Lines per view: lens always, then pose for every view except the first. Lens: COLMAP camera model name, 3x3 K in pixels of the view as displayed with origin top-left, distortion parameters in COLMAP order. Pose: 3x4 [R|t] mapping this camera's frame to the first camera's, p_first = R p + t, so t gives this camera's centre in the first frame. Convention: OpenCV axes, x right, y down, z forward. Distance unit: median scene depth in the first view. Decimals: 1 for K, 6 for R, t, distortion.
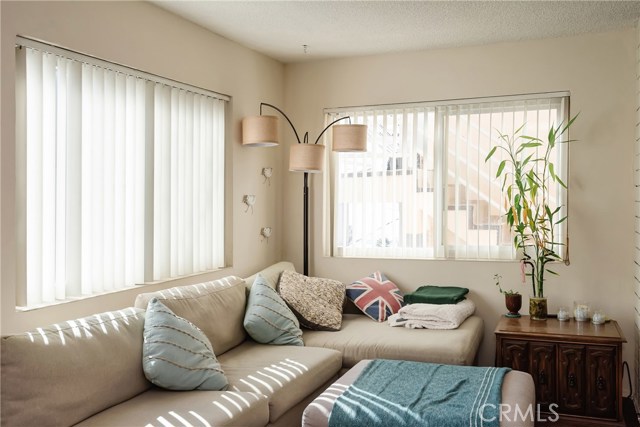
lens RADIAL K [[608.9, 0, 320.0], [0, 608.9, 213.5], [0, 0, 1]] dist [0.042127, -0.000600]
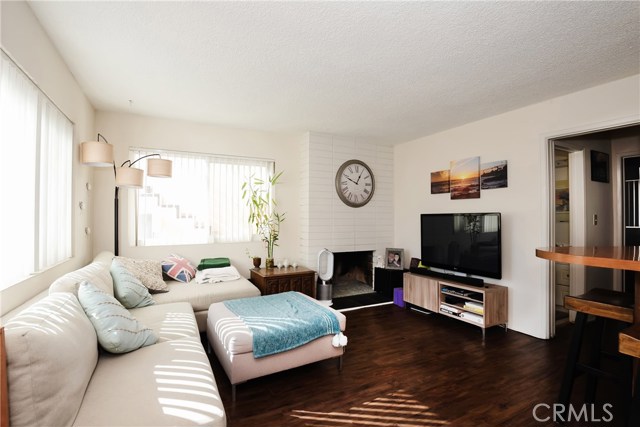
lens RADIAL K [[304.1, 0, 320.0], [0, 304.1, 213.5], [0, 0, 1]] dist [-0.000011, -0.000060]
pose [[0.658942, 0.018509, 0.751966, -0.281056], [0.009813, 0.999401, -0.033198, 0.023081], [-0.752130, 0.029254, 0.658365, 0.193591]]
